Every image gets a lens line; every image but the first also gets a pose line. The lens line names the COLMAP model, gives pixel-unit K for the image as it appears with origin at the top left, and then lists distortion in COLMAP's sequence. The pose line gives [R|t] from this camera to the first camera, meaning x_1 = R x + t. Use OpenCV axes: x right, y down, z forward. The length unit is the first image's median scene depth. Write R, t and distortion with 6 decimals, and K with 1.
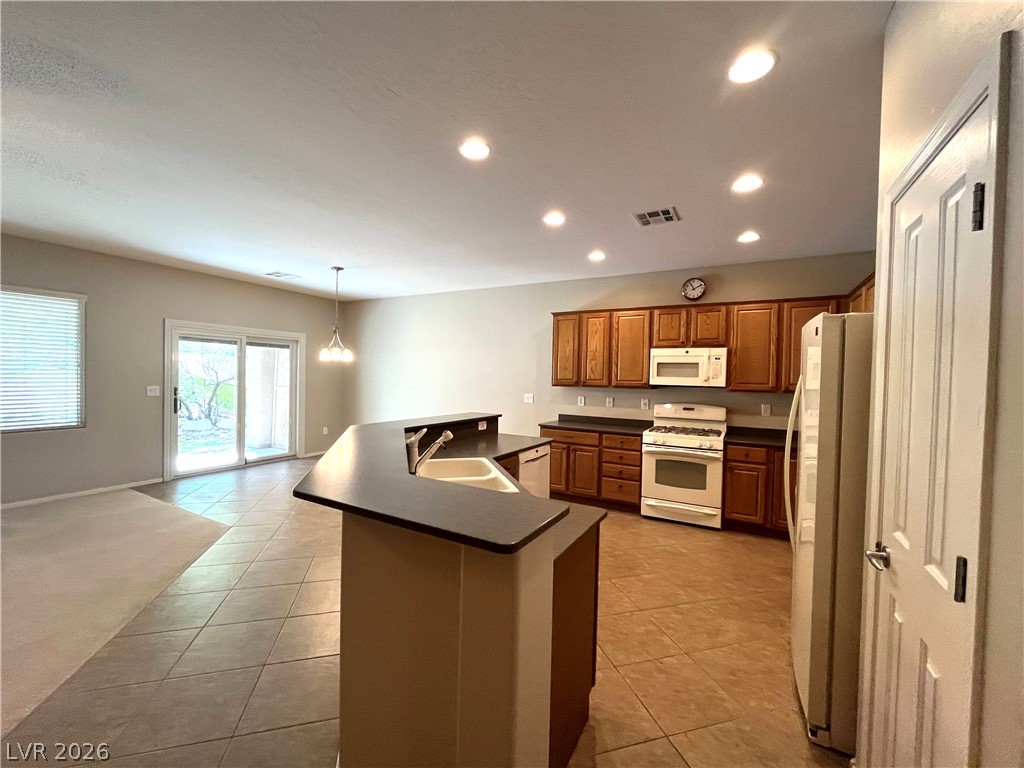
lens RADIAL K [[415.8, 0, 515.5], [0, 415.8, 385.5], [0, 0, 1]] dist [-0.003865, -0.000241]
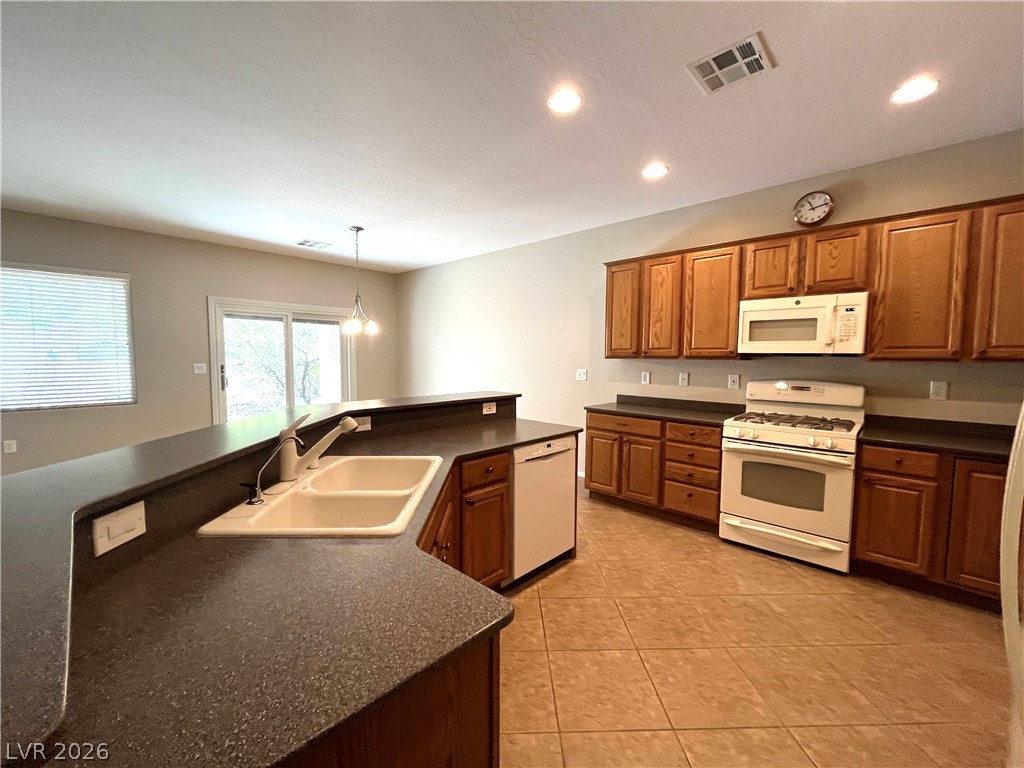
lens RADIAL K [[415.8, 0, 515.5], [0, 415.8, 385.5], [0, 0, 1]] dist [-0.003865, -0.000241]
pose [[0.970324, 0.002353, -0.241797, 0.128246], [0.008887, 0.998930, 0.045385, 0.016842], [0.241645, -0.046188, 0.969265, 0.228430]]
